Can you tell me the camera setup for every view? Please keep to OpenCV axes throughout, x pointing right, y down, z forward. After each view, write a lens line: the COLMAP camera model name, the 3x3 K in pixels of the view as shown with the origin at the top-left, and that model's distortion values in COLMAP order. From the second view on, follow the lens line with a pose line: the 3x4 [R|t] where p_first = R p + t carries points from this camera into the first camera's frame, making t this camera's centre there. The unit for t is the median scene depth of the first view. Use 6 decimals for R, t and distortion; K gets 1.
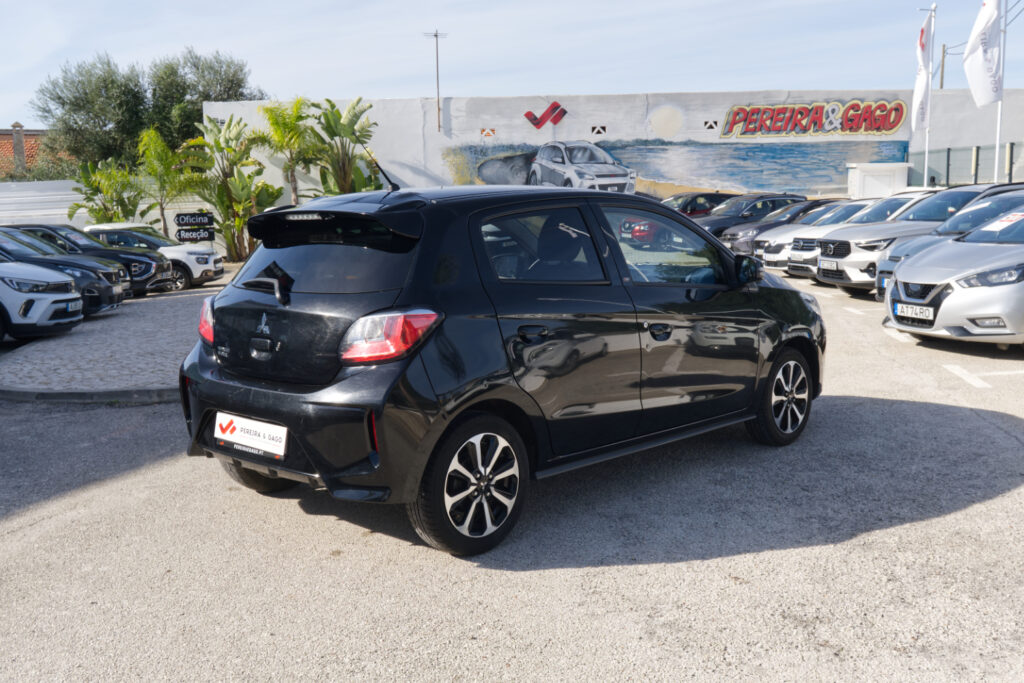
lens RADIAL K [[994.7, 0, 512.0], [0, 994.7, 341.5], [0, 0, 1]] dist [0.007758, 0.000977]
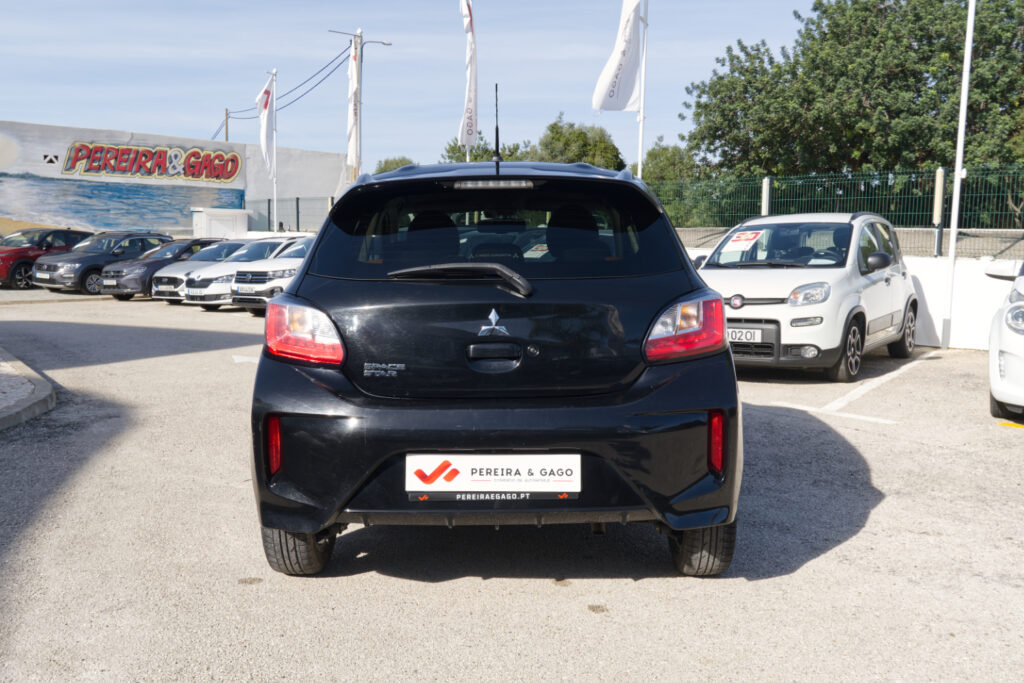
lens RADIAL K [[924.0, 0, 512.0], [0, 924.0, 341.5], [0, 0, 1]] dist [0.007984, 0.011031]
pose [[0.736547, -0.045100, 0.674881, -0.083674], [0.072922, 0.997254, -0.012941, 0.000663], [-0.672444, 0.058745, 0.737813, 0.057839]]
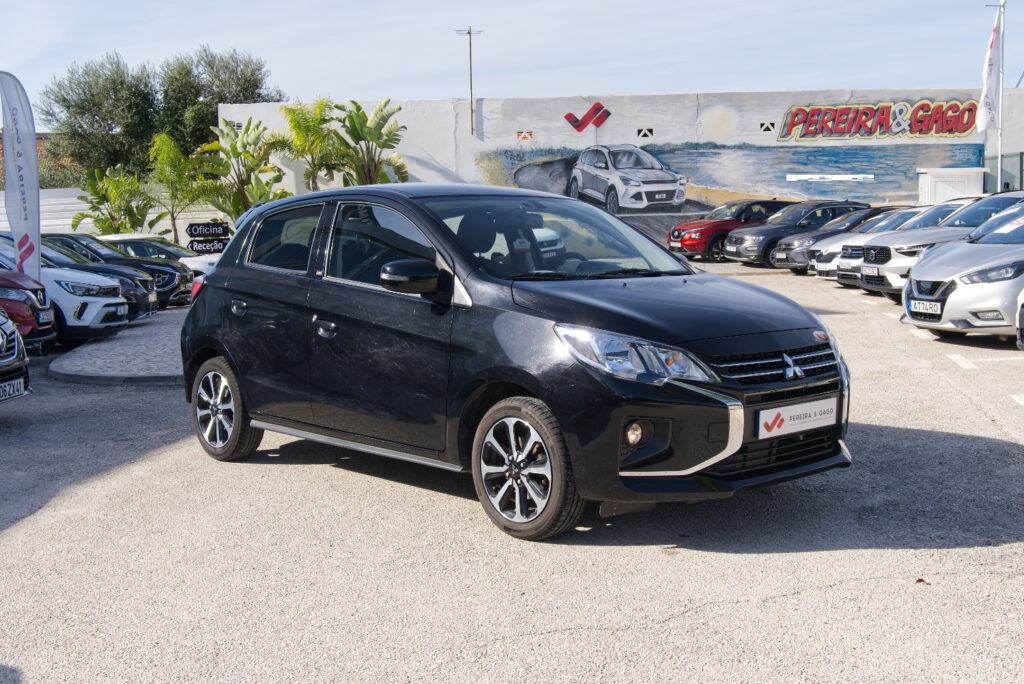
lens RADIAL K [[1165.0, 0, 529.6], [0, 1165.0, 320.2], [0, 0, 1]] dist [0.008184, -0.045622]
pose [[0.999836, 0.000410, -0.018114, -0.000249], [-0.001262, 0.998891, -0.047056, 0.011792], [0.018074, 0.047071, 0.998728, -0.071206]]
